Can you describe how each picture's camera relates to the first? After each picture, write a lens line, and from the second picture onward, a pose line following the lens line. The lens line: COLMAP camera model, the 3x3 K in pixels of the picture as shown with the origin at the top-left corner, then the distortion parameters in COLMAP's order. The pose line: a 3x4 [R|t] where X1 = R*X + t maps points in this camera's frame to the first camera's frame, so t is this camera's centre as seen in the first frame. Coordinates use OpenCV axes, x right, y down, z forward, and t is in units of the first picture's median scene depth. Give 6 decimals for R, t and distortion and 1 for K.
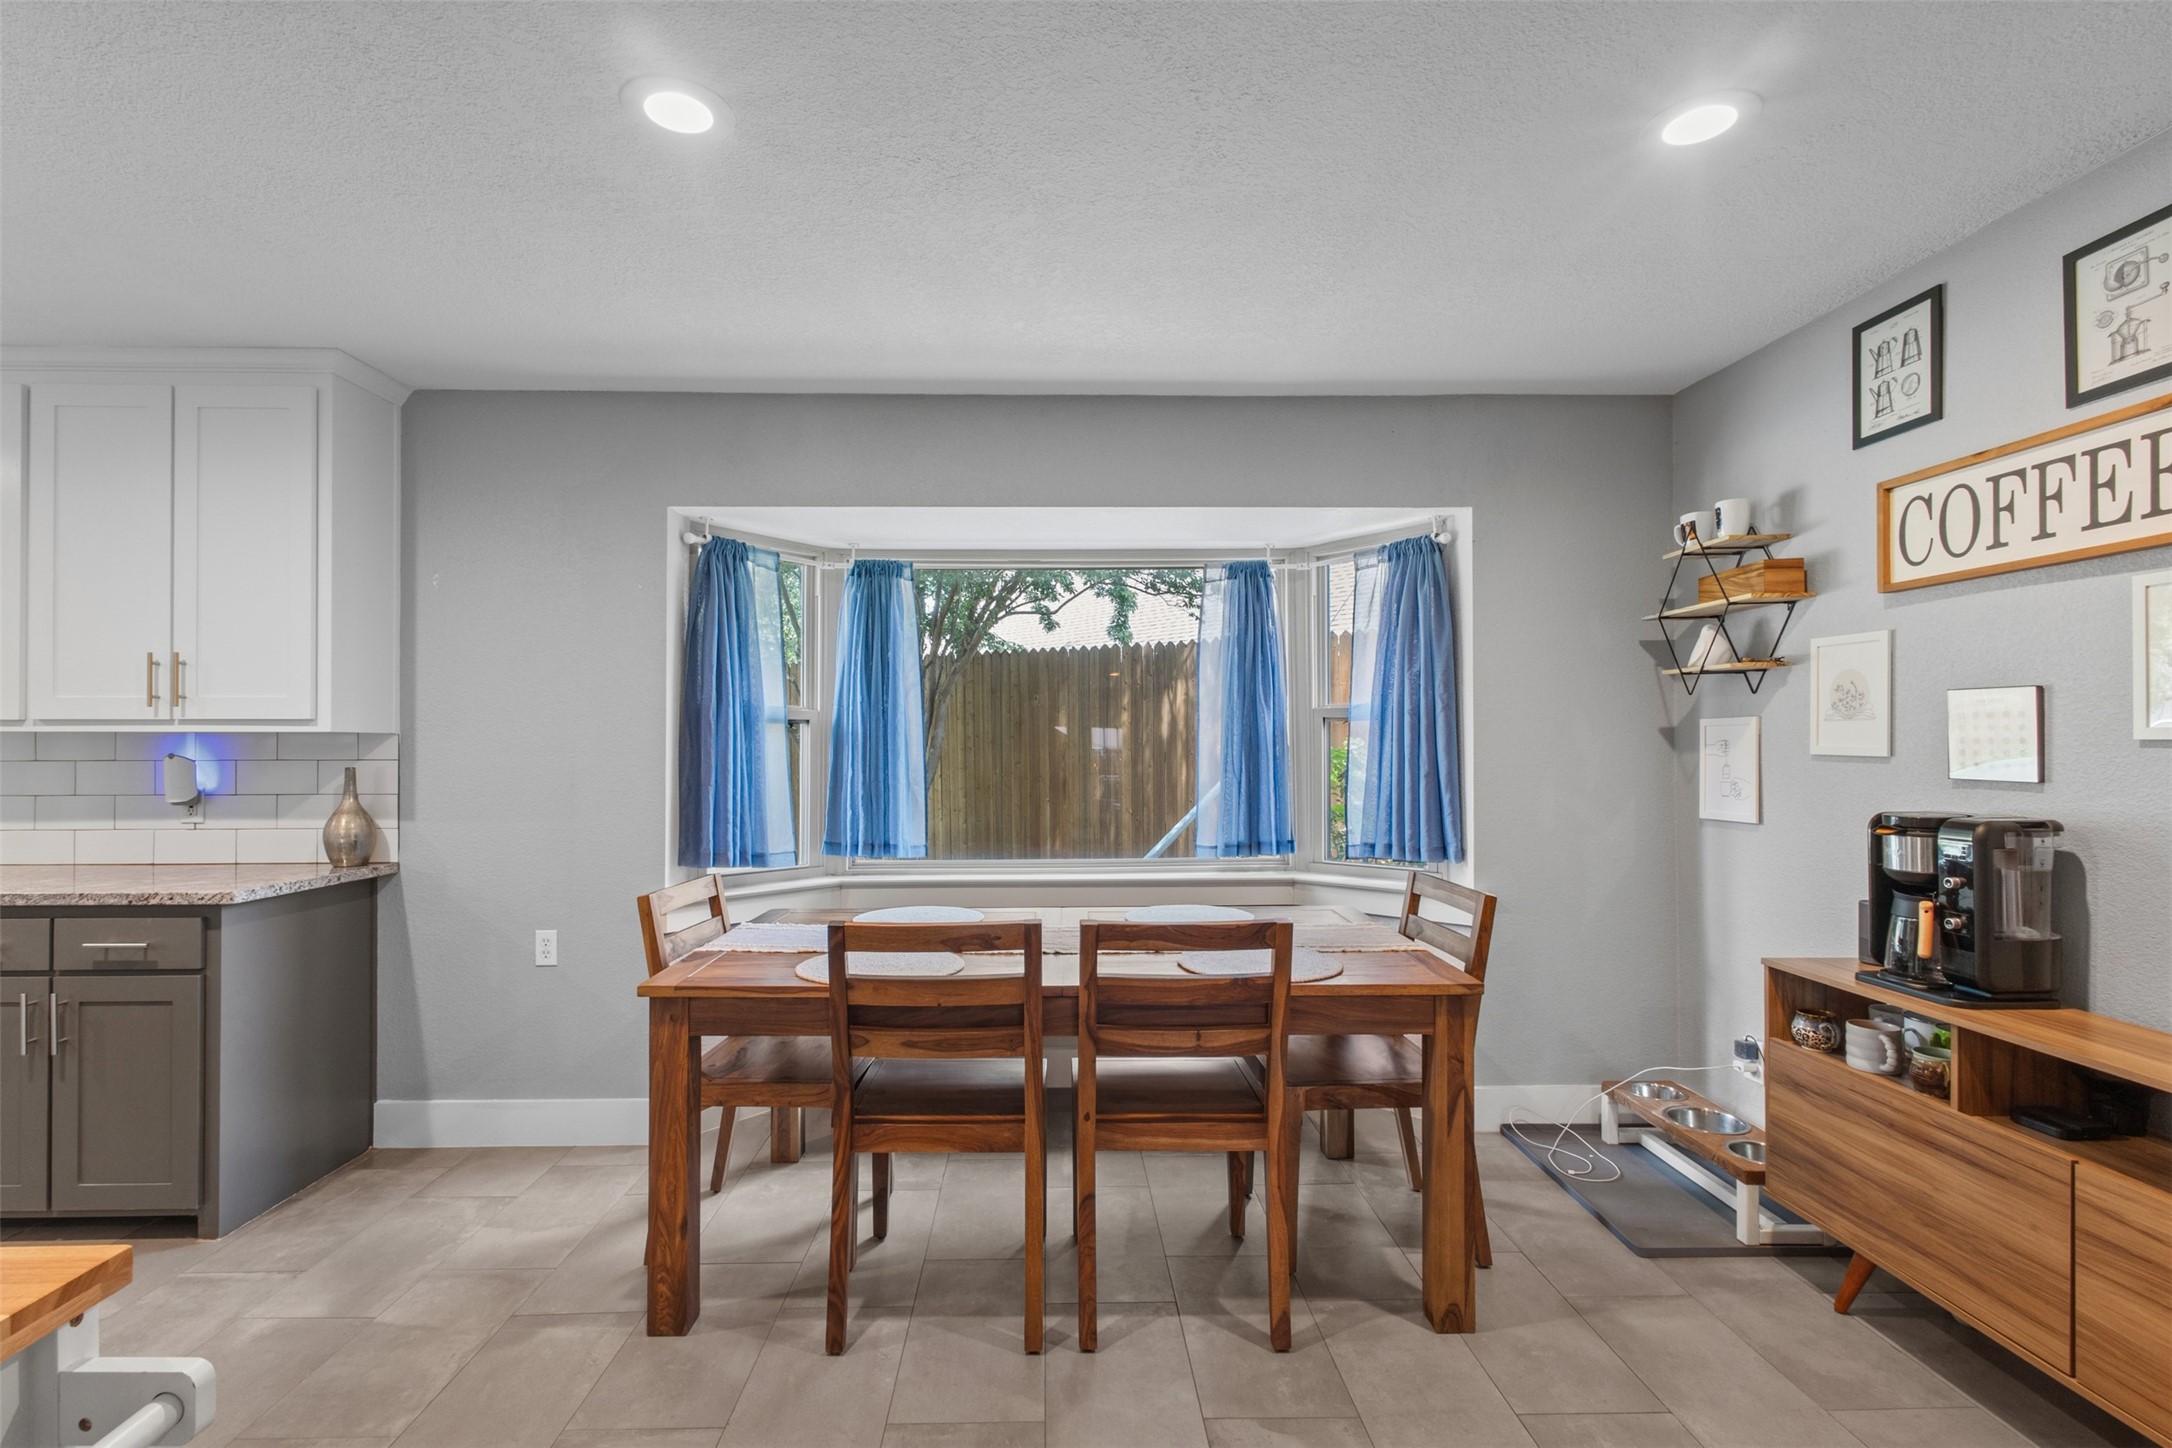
lens RADIAL K [[999.3, 0, 1066.0], [0, 999.3, 733.2], [0, 0, 1]] dist [0.002295, 0.000732]
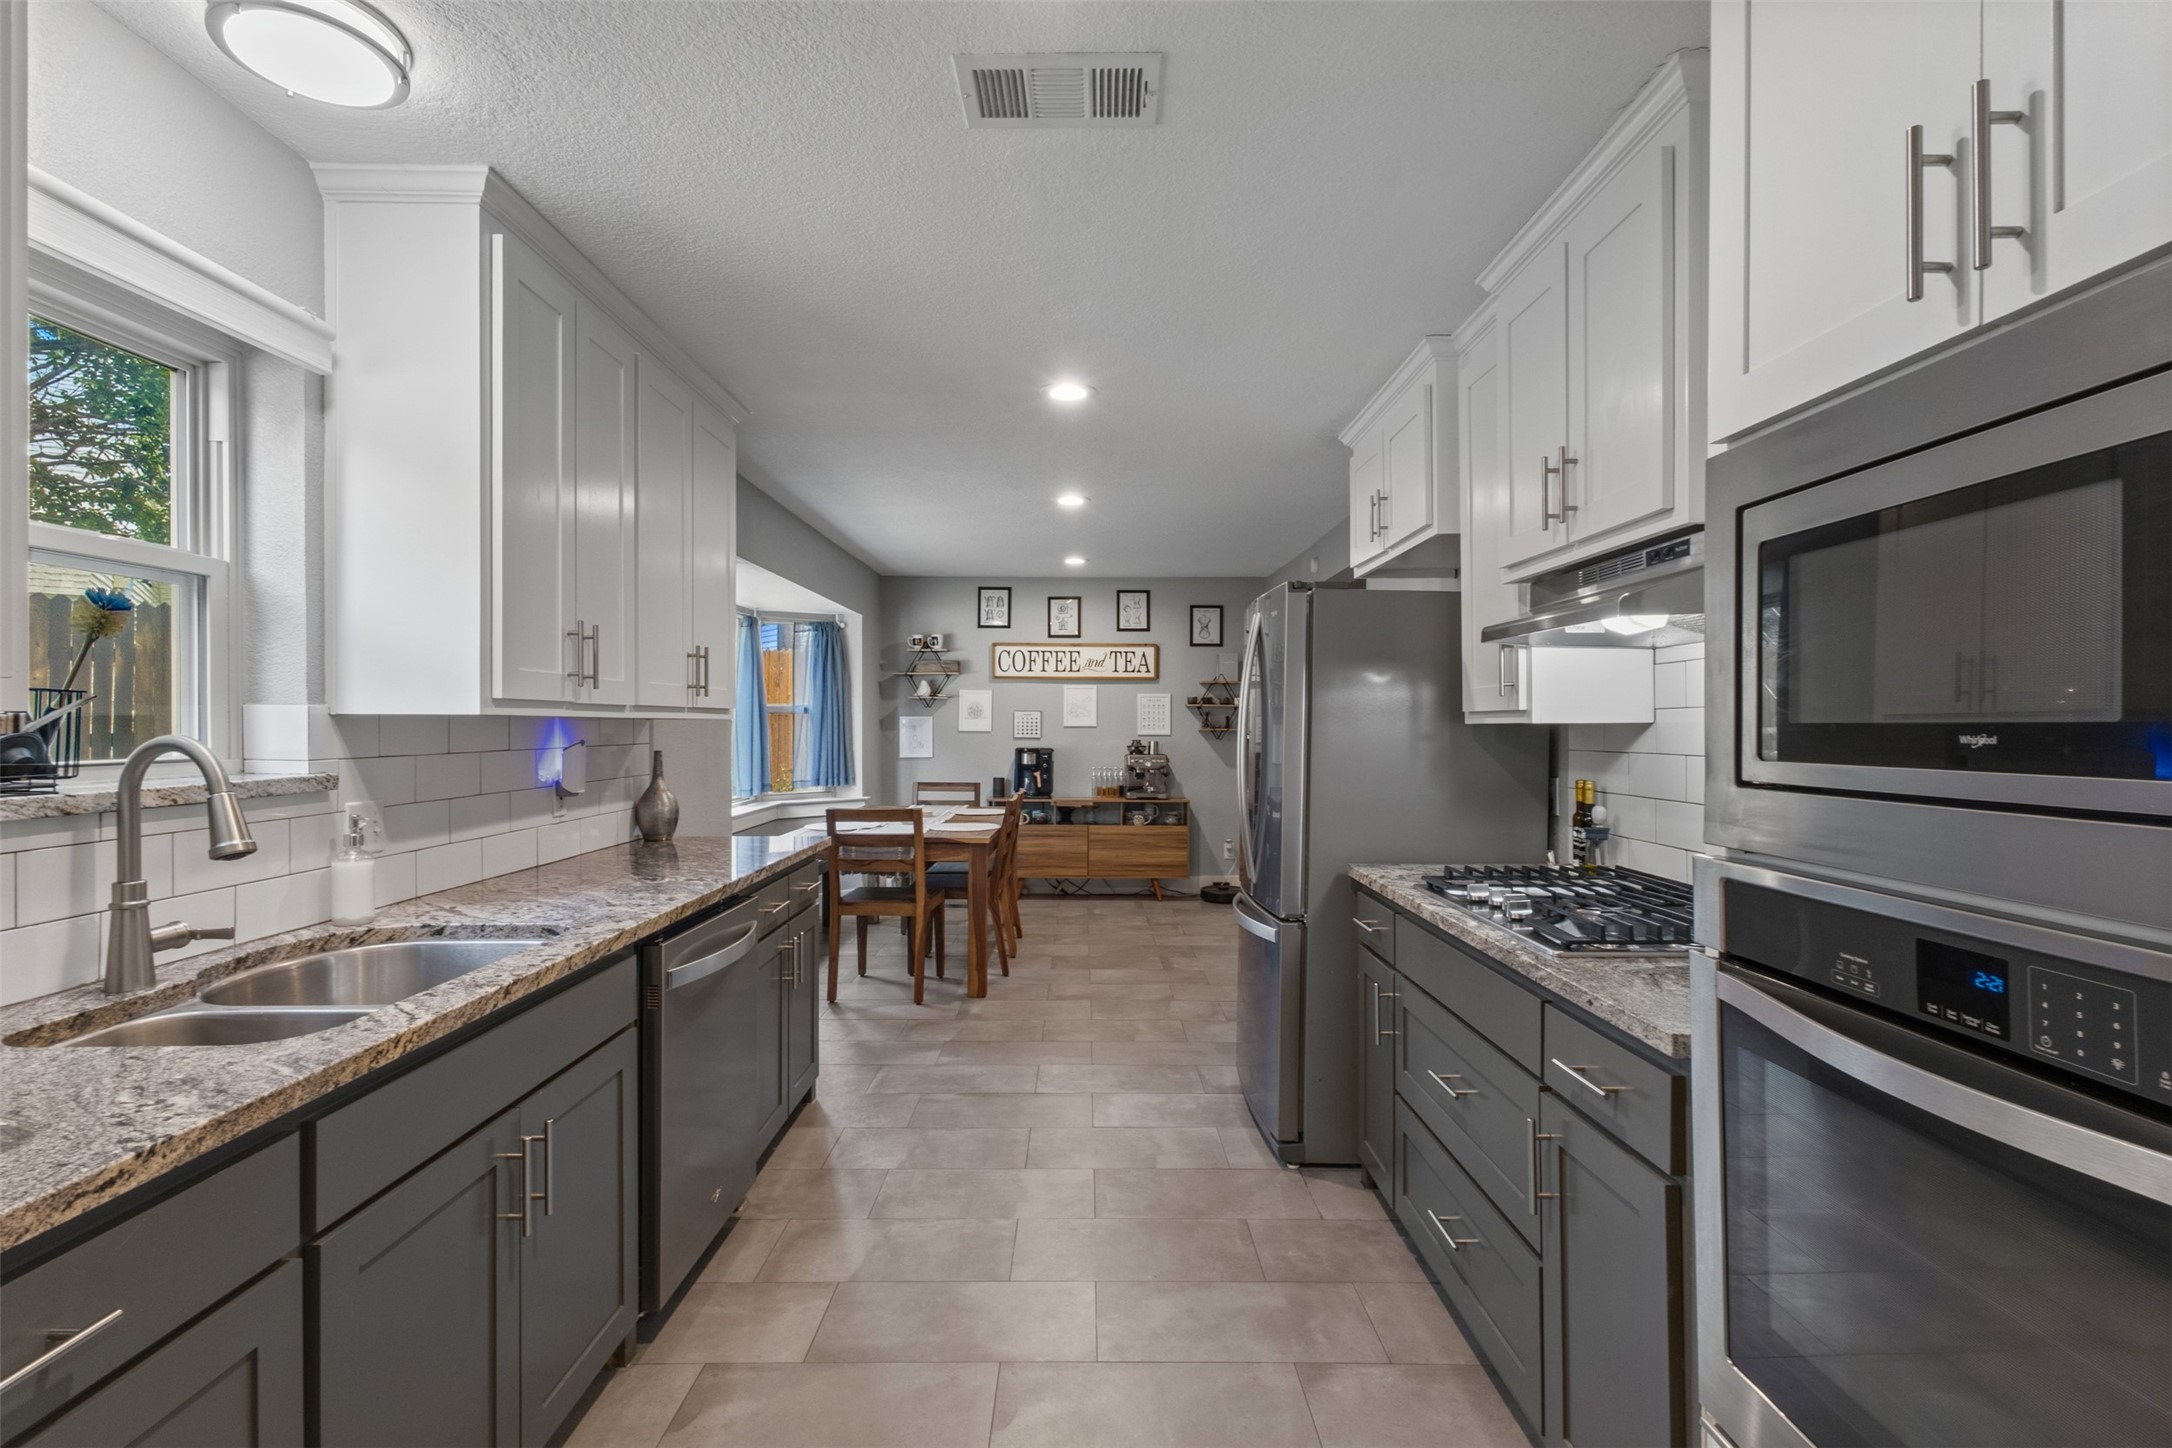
lens RADIAL K [[999.3, 0, 1092.0], [0, 999.3, 728.0], [0, 0, 1]] dist [0.002295, 0.000732]
pose [[0.018557, -0.003261, 0.999822, -2.146849], [-0.013225, 0.999906, 0.003507, -0.001369], [-0.999740, -0.013287, 0.018512, 0.599159]]
